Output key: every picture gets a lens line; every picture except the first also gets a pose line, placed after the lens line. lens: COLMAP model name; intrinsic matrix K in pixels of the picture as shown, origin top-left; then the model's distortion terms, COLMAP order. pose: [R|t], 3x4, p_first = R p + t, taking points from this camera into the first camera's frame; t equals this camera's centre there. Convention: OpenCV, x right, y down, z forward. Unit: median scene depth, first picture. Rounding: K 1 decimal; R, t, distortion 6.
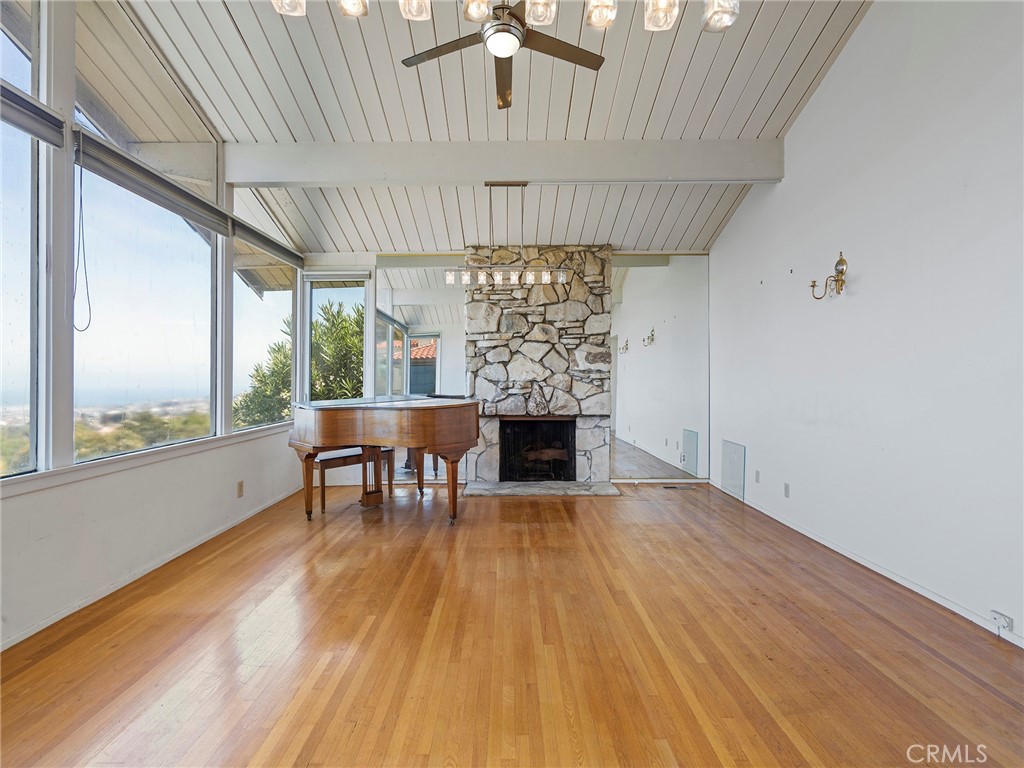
lens RADIAL K [[467.5, 0, 514.1], [0, 467.5, 379.7], [0, 0, 1]] dist [0.000137, 0.000343]
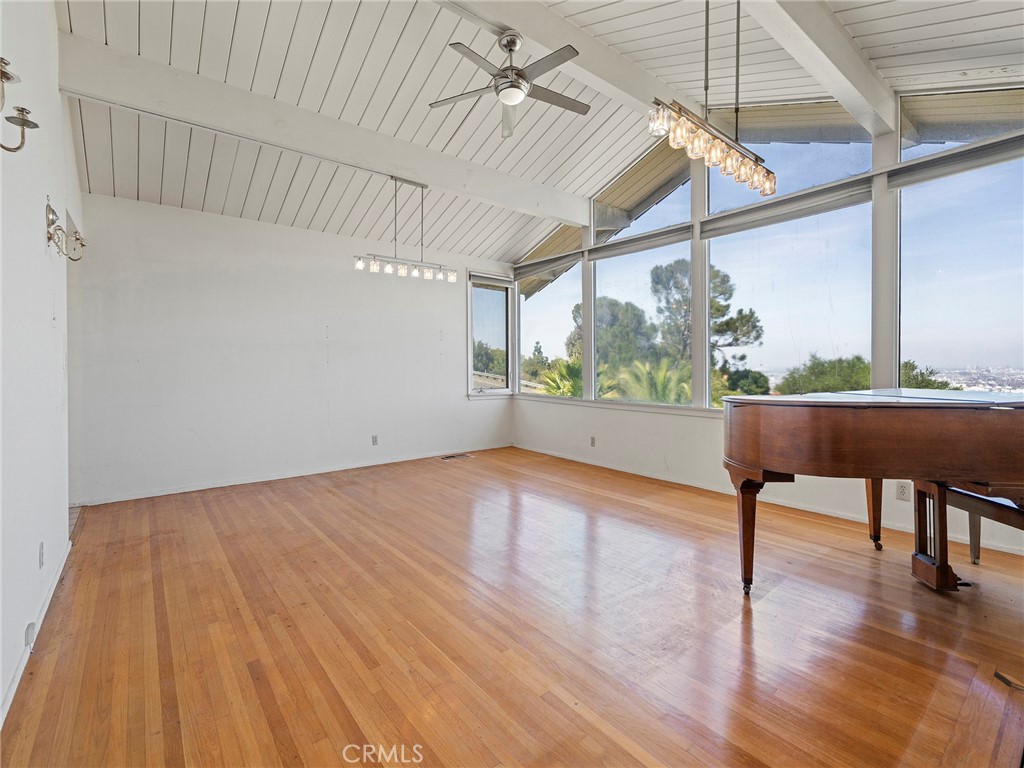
lens RADIAL K [[467.5, 0, 514.1], [0, 467.5, 379.7], [0, 0, 1]] dist [0.000137, 0.000343]
pose [[-0.786740, 0.022348, -0.616880, 0.785898], [0.012853, 0.999721, 0.019824, 0.023860], [0.617151, 0.007667, -0.786808, 2.085772]]
